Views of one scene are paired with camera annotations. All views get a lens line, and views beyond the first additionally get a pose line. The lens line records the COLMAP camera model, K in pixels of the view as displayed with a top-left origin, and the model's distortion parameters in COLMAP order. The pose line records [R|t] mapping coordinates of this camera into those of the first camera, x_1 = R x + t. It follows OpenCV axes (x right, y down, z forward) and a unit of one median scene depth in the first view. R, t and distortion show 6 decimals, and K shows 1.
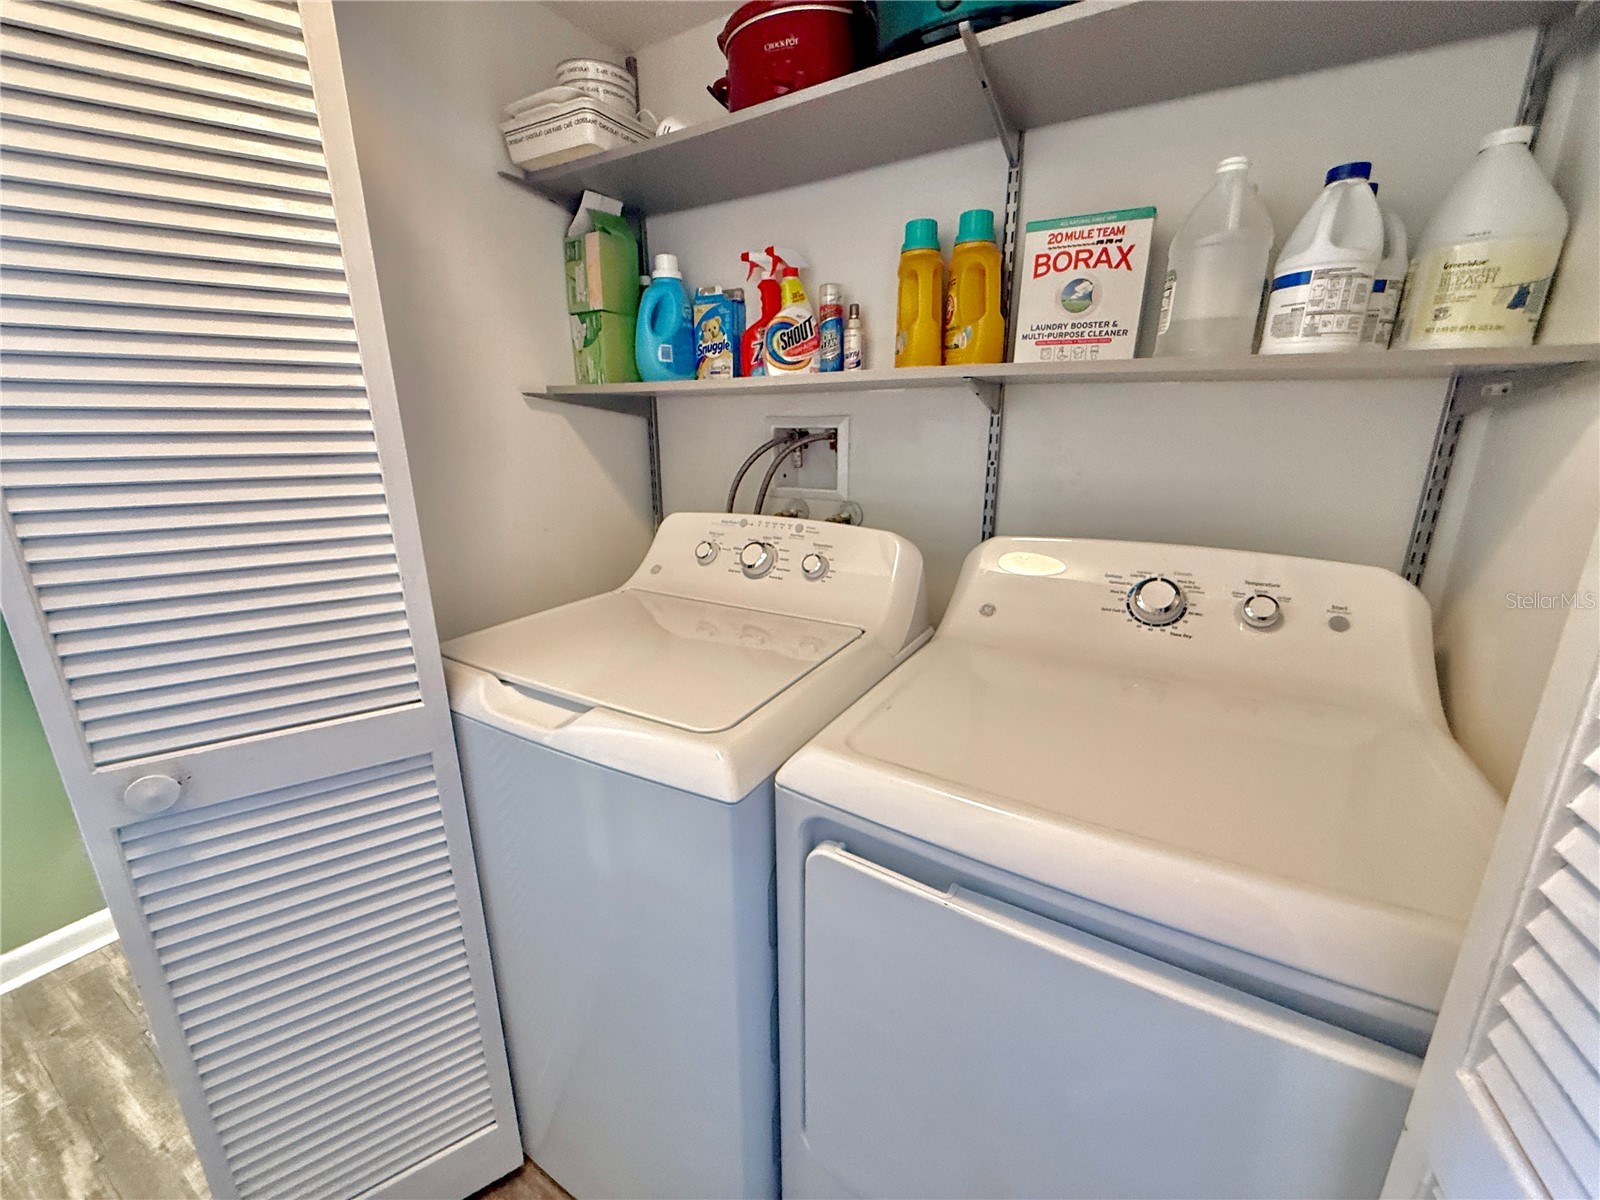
lens RADIAL K [[637.5, 0, 791.5], [0, 637.5, 601.5], [0, 0, 1]] dist [-0.000645, 0.000639]
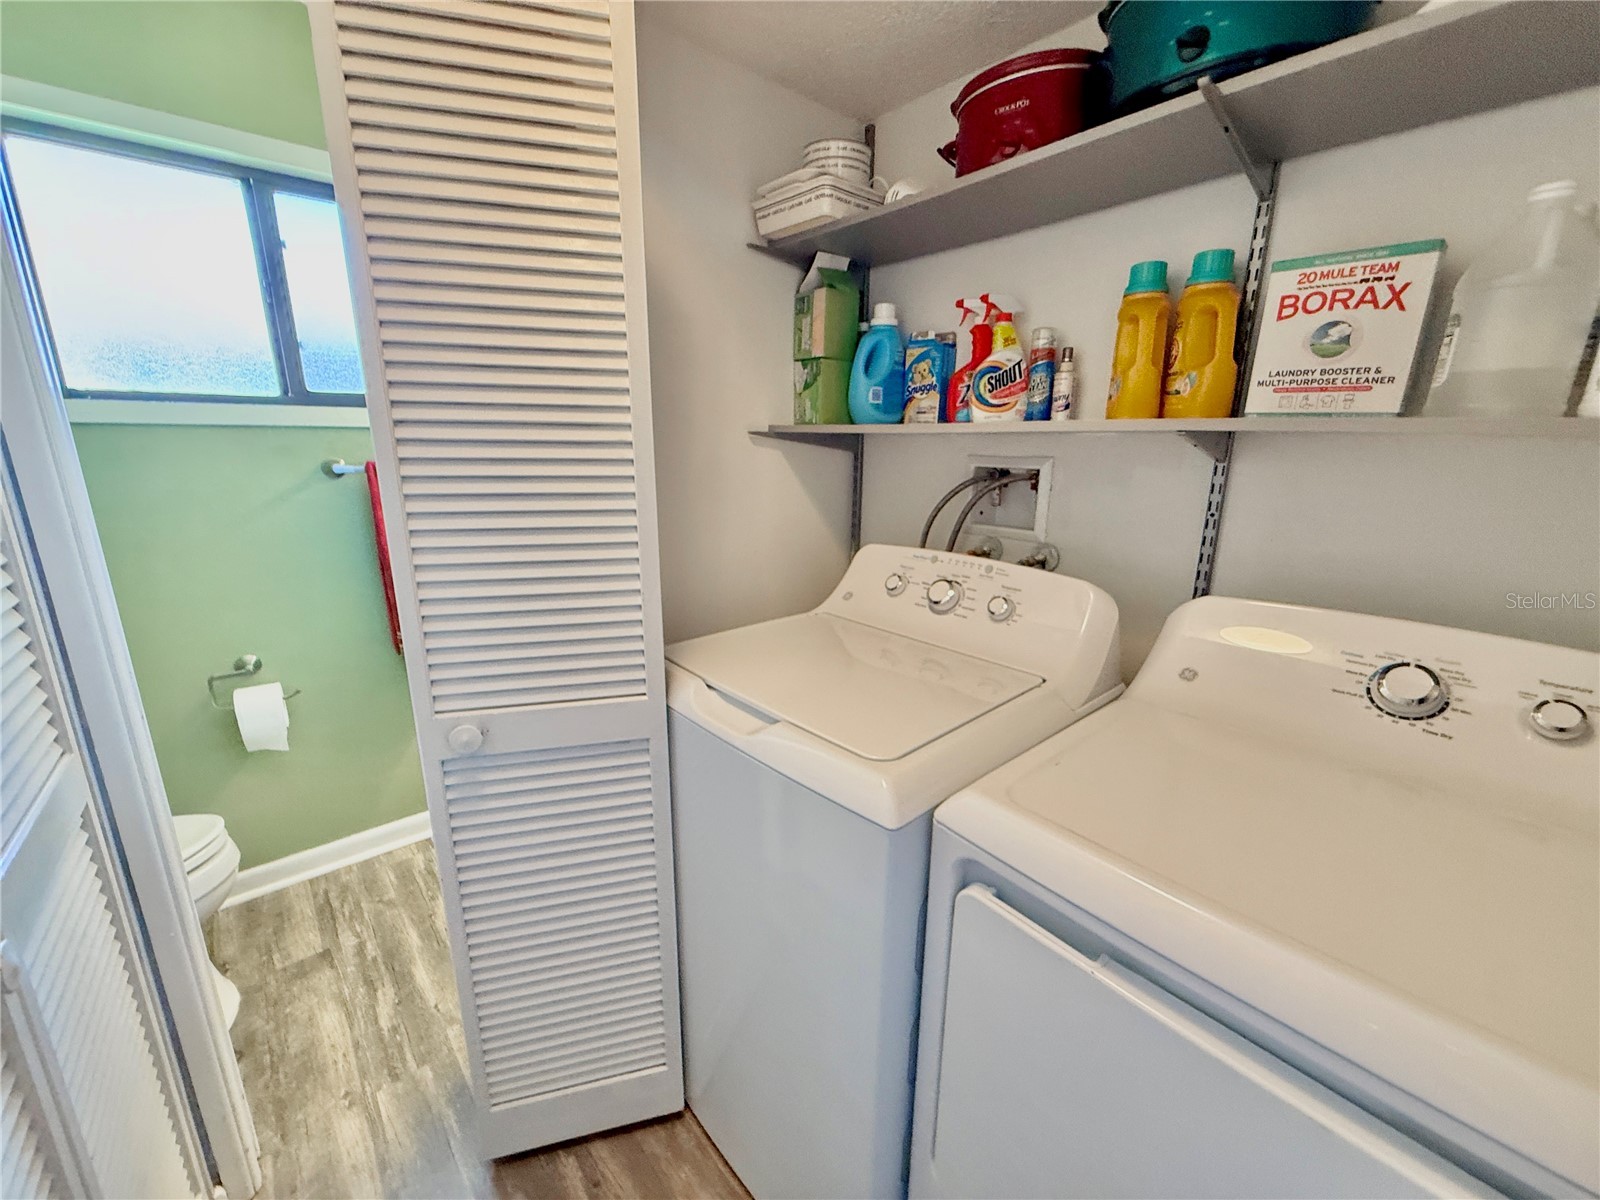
lens RADIAL K [[637.5, 0, 792.6], [0, 637.5, 596.8], [0, 0, 1]] dist [-0.000645, 0.000639]
pose [[0.951086, 0.086541, -0.296556, 0.021040], [-0.095598, 0.995289, -0.016147, -0.027131], [0.293762, 0.043707, 0.954879, -0.063391]]
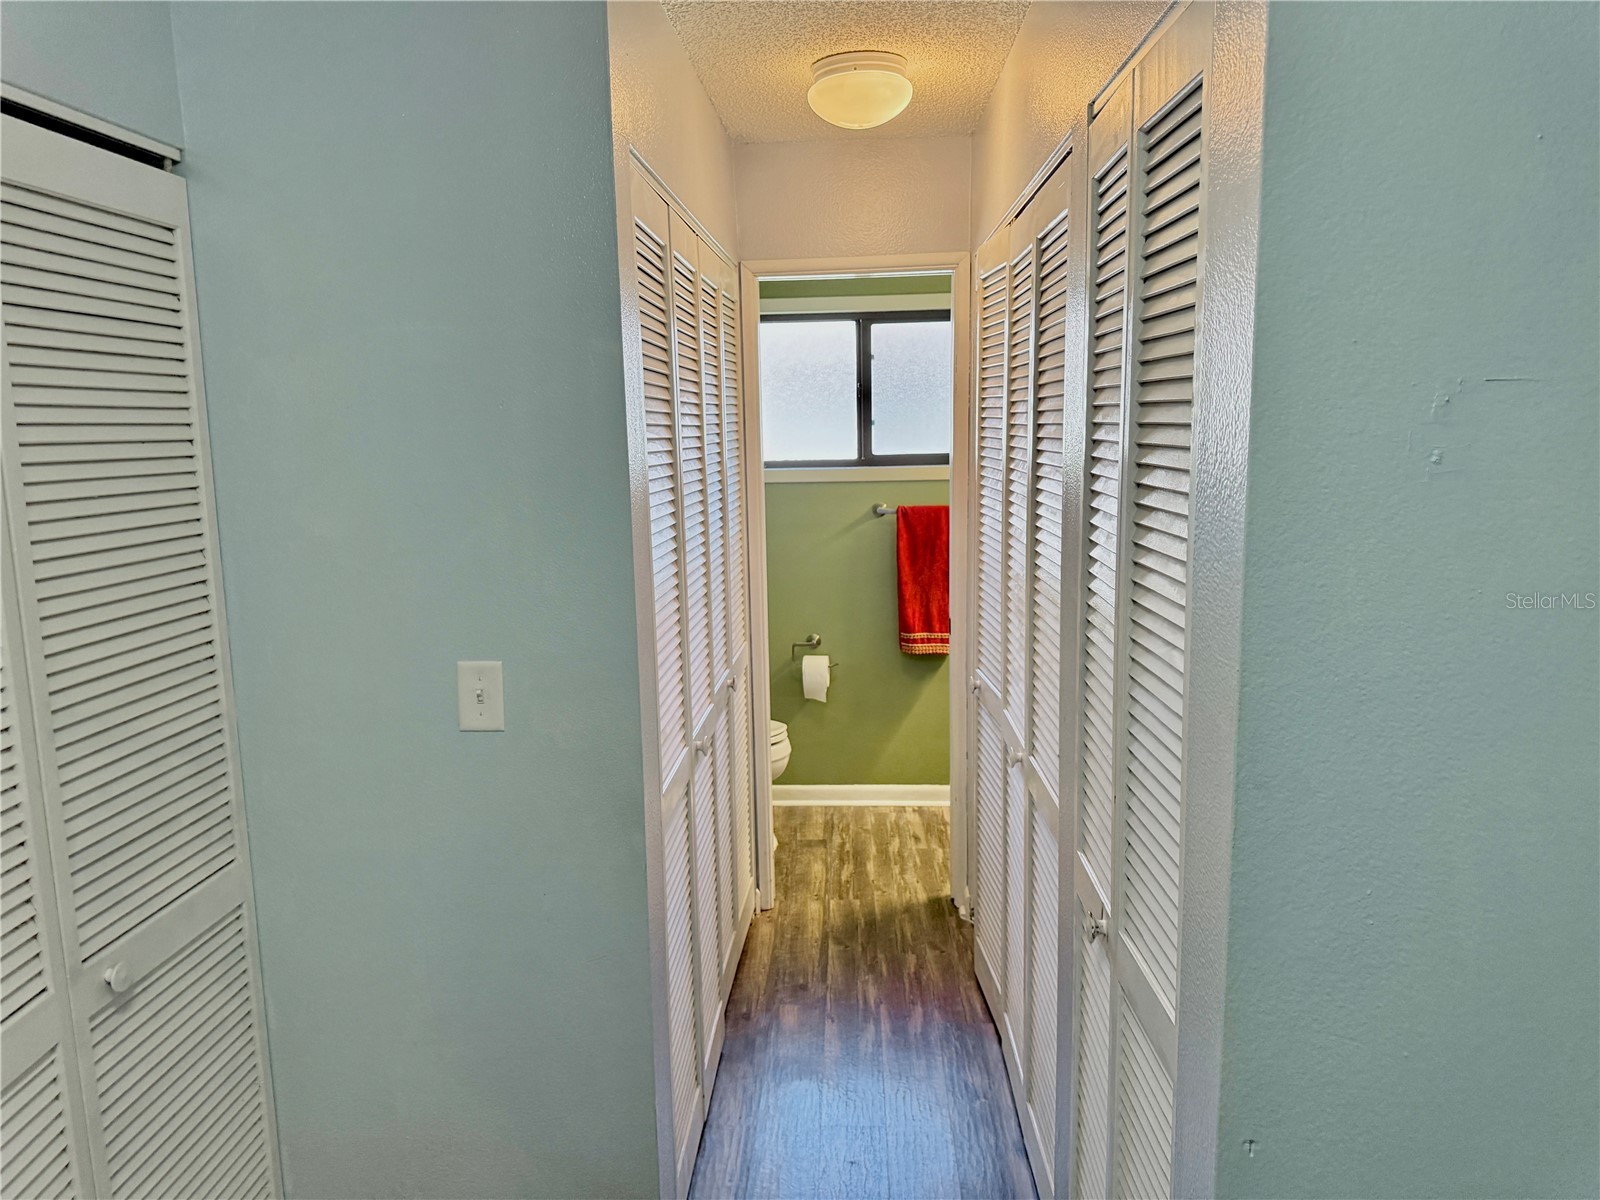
lens RADIAL K [[1125.6, 0, 795.2], [0, 1125.6, 597.9], [0, 0, 1]] dist [0.057346, -0.076118]
pose [[0.471108, 0.135652, -0.871582, 1.611877], [-0.223408, 0.974236, 0.030872, -0.017904], [0.853315, 0.180174, 0.489276, -0.930499]]
